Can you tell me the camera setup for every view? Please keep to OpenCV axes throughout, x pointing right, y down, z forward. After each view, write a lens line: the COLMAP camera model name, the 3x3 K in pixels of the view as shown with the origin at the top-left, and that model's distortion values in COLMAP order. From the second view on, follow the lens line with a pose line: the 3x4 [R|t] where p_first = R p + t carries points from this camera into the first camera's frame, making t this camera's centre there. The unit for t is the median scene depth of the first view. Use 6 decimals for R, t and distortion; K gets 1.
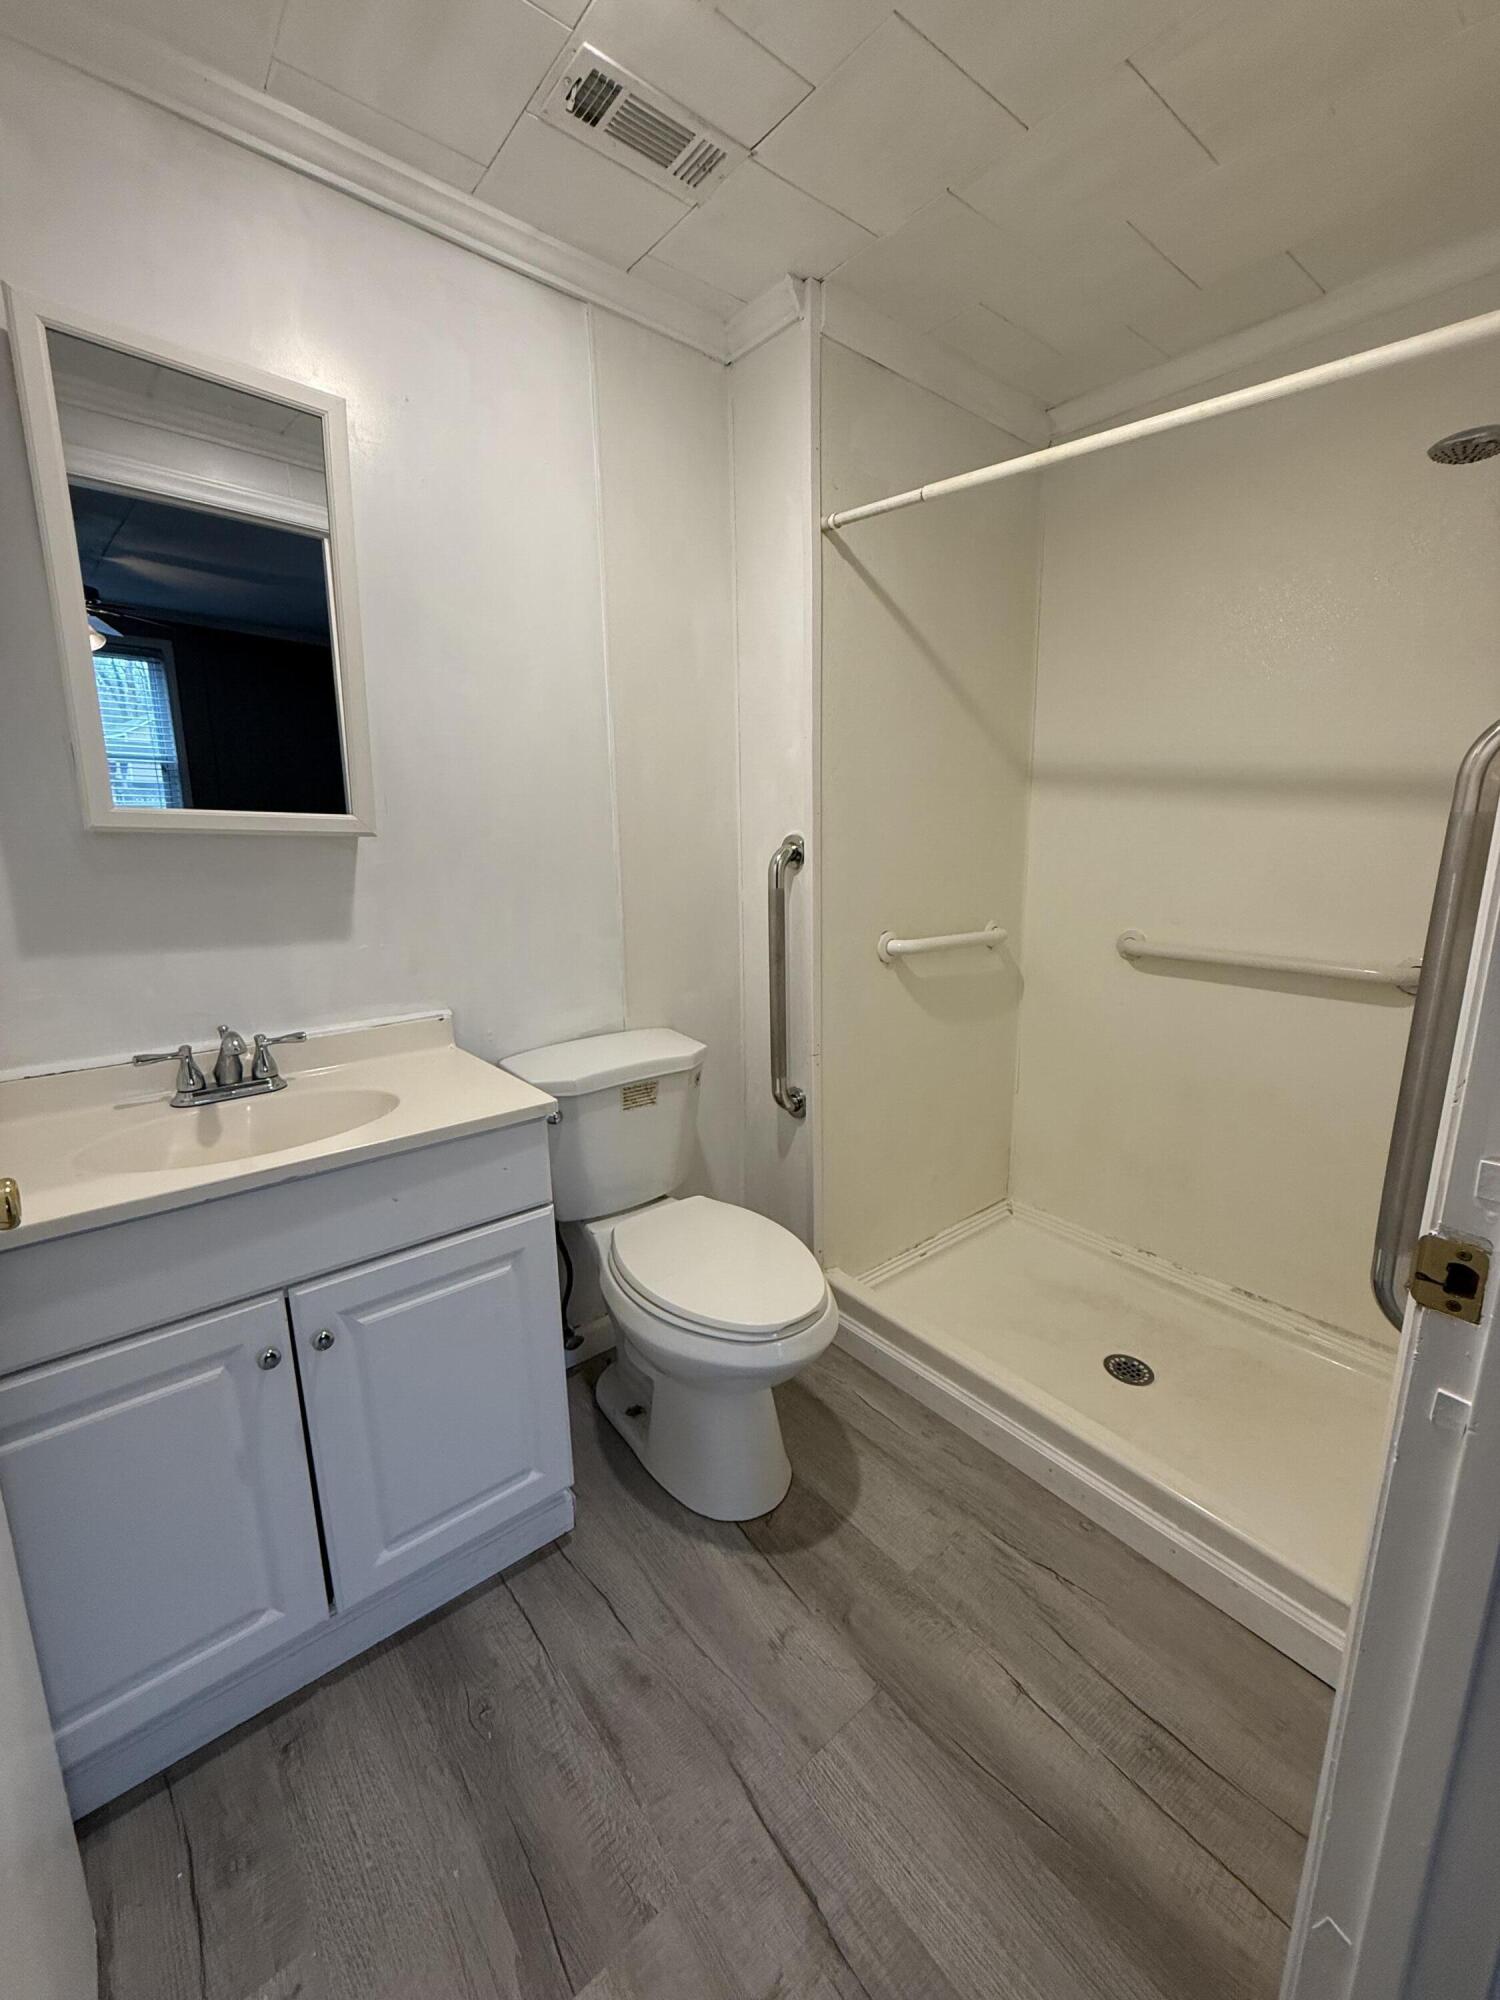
lens RADIAL K [[799.0, 0, 743.1], [0, 799.0, 992.7], [0, 0, 1]] dist [0.002455, 0.000315]
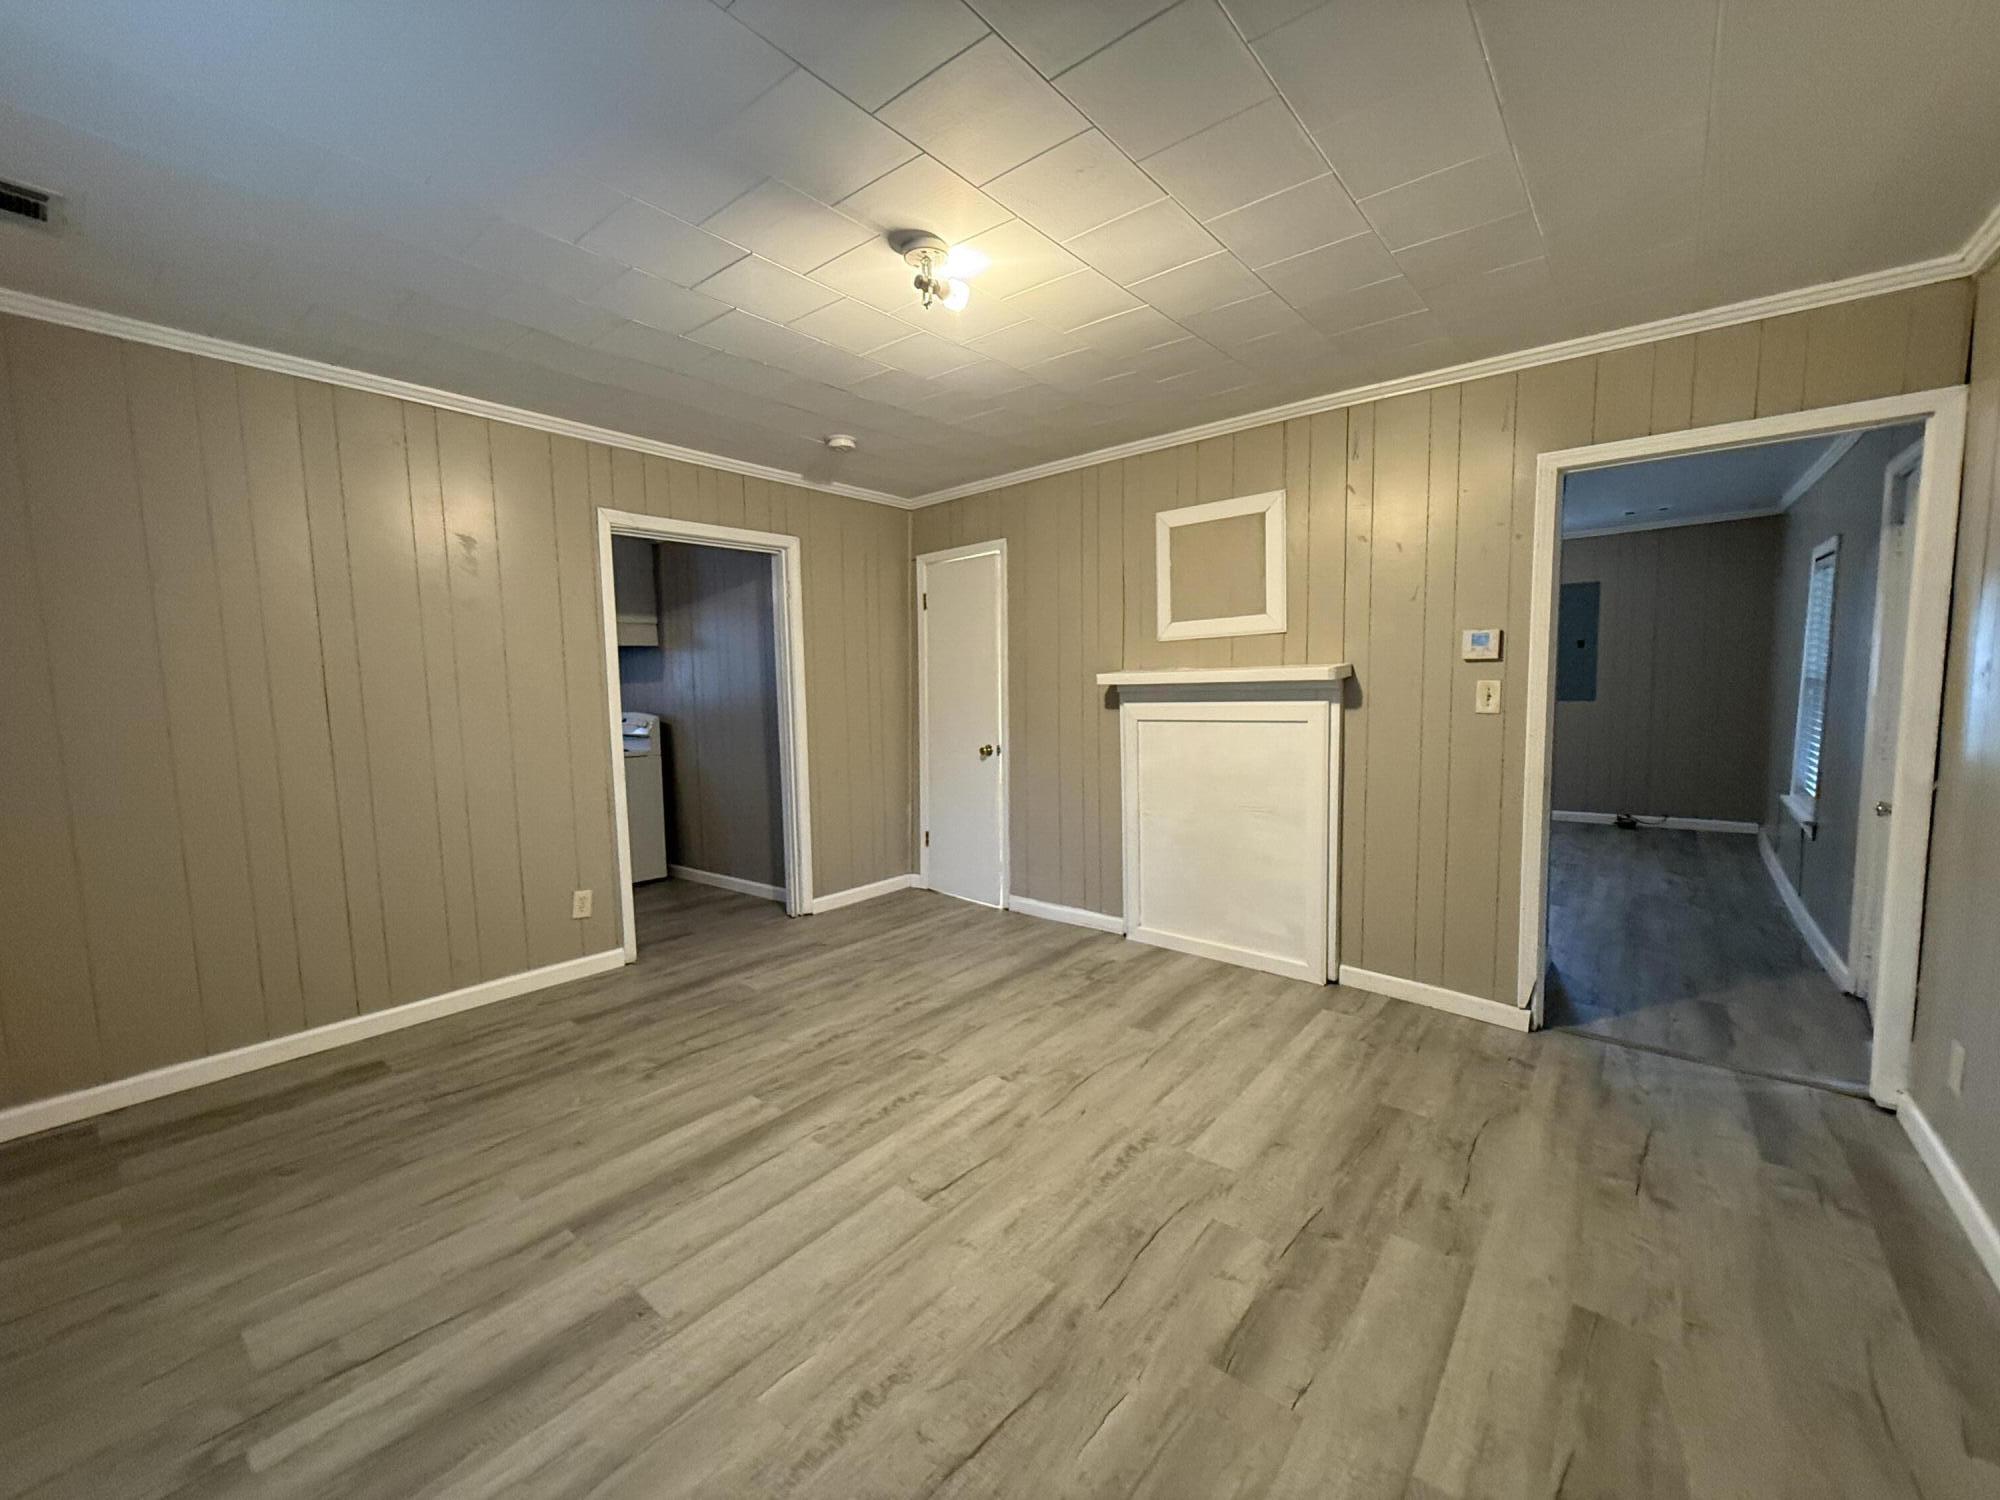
lens RADIAL K [[799.0, 0, 988.0], [0, 799.0, 752.1], [0, 0, 1]] dist [0.002455, 0.000315]
pose [[0.187568, 0.080072, -0.978982, 1.342656], [-0.172754, 0.983825, 0.047370, -0.181310], [0.966941, 0.160238, 0.198367, 0.515081]]
